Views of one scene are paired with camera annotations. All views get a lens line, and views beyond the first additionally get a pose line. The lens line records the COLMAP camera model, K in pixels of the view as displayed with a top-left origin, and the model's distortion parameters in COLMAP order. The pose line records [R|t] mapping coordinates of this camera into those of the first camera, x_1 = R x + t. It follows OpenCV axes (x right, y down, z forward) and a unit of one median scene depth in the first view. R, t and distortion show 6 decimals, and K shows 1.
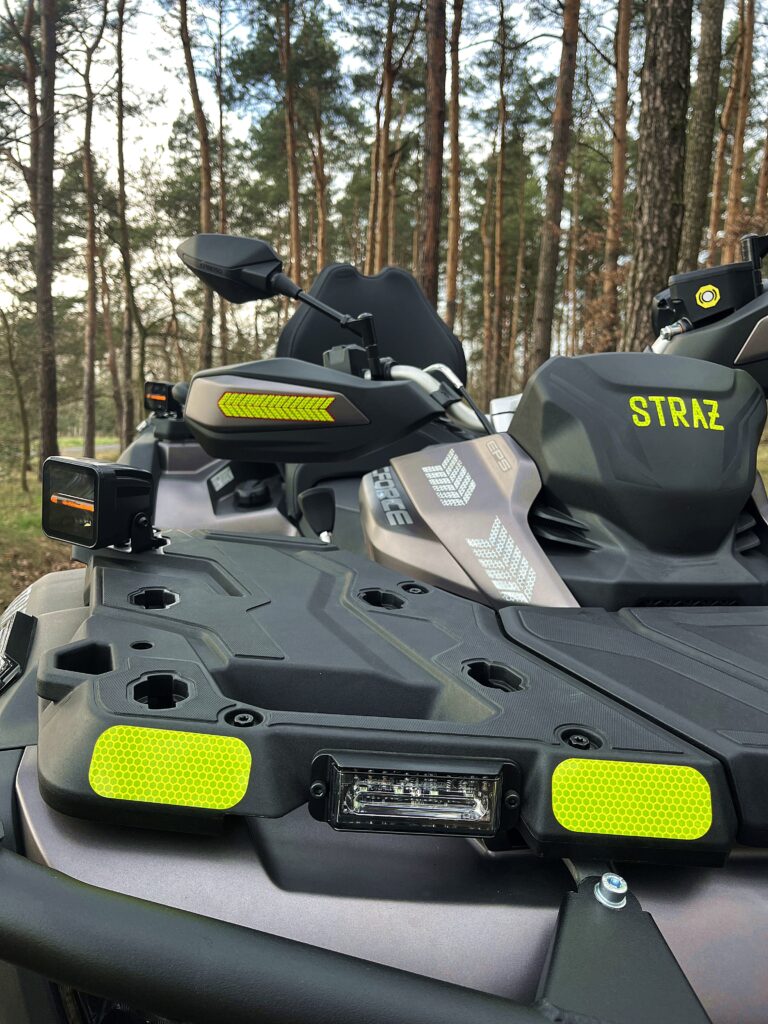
lens RADIAL K [[776.6, 0, 384.0], [0, 776.6, 512.0], [0, 0, 1]] dist [0.033166, -0.046826]
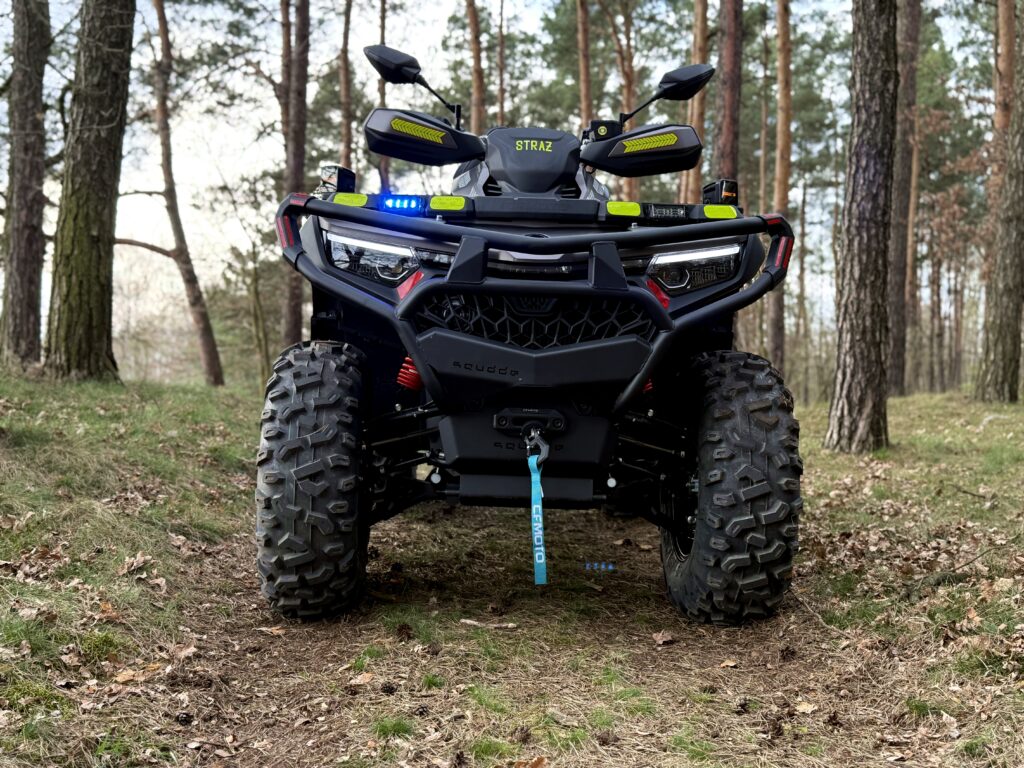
lens RADIAL K [[1090.6, 0, 512.0], [0, 1090.6, 384.0], [0, 0, 1]] dist [0.251099, -0.648287]
pose [[0.979685, -0.012160, -0.200176, 0.034808], [-0.014076, 0.991529, -0.129120, 0.039892], [0.200050, 0.129314, 0.971215, -0.089084]]
